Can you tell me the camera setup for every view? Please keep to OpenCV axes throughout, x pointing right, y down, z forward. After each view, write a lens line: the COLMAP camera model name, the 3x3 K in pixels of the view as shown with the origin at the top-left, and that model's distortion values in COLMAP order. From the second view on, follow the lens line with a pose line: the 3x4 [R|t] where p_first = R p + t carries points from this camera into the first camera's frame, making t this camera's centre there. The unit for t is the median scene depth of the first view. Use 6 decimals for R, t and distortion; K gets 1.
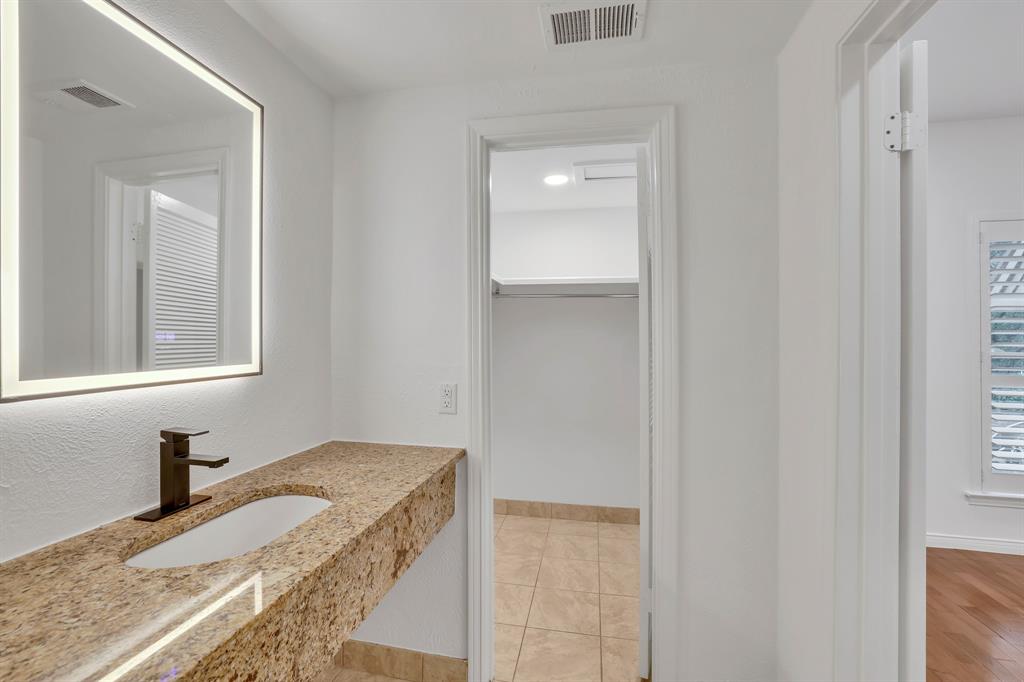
lens RADIAL K [[444.5, 0, 512.0], [0, 444.5, 341.0], [0, 0, 1]] dist [-0.000368, -0.000058]
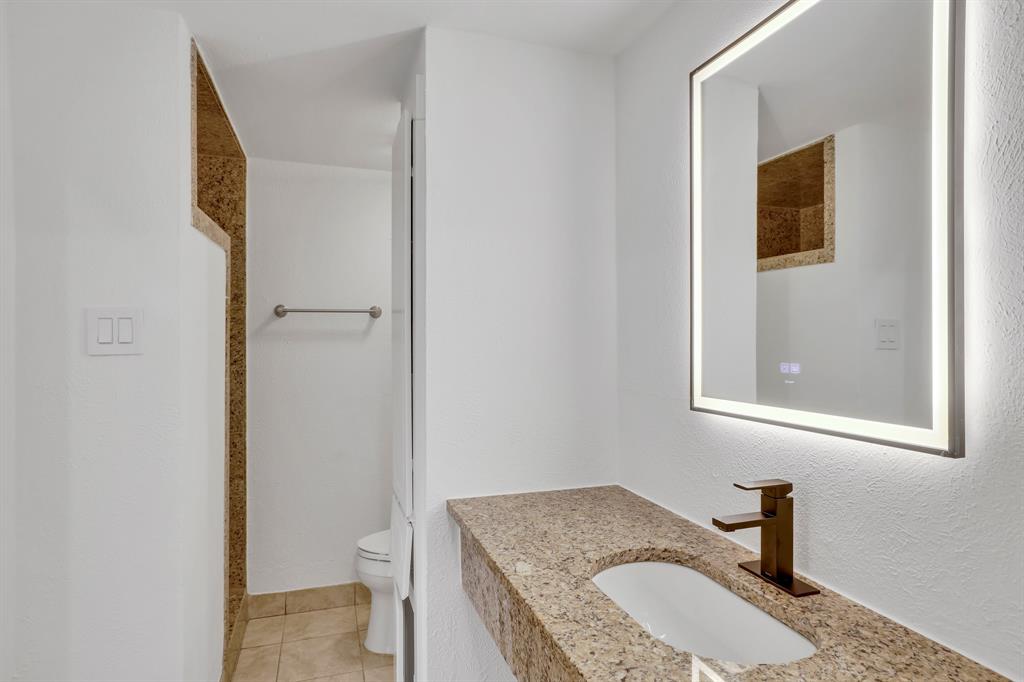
lens RADIAL K [[590.4, 0, 505.6], [0, 590.4, 339.0], [0, 0, 1]] dist [0.001701, 0.000663]
pose [[-0.879706, 0.001386, -0.475516, 0.210084], [0.000858, 0.999999, 0.001328, -0.070250], [0.475517, 0.000760, -0.879706, 1.839374]]
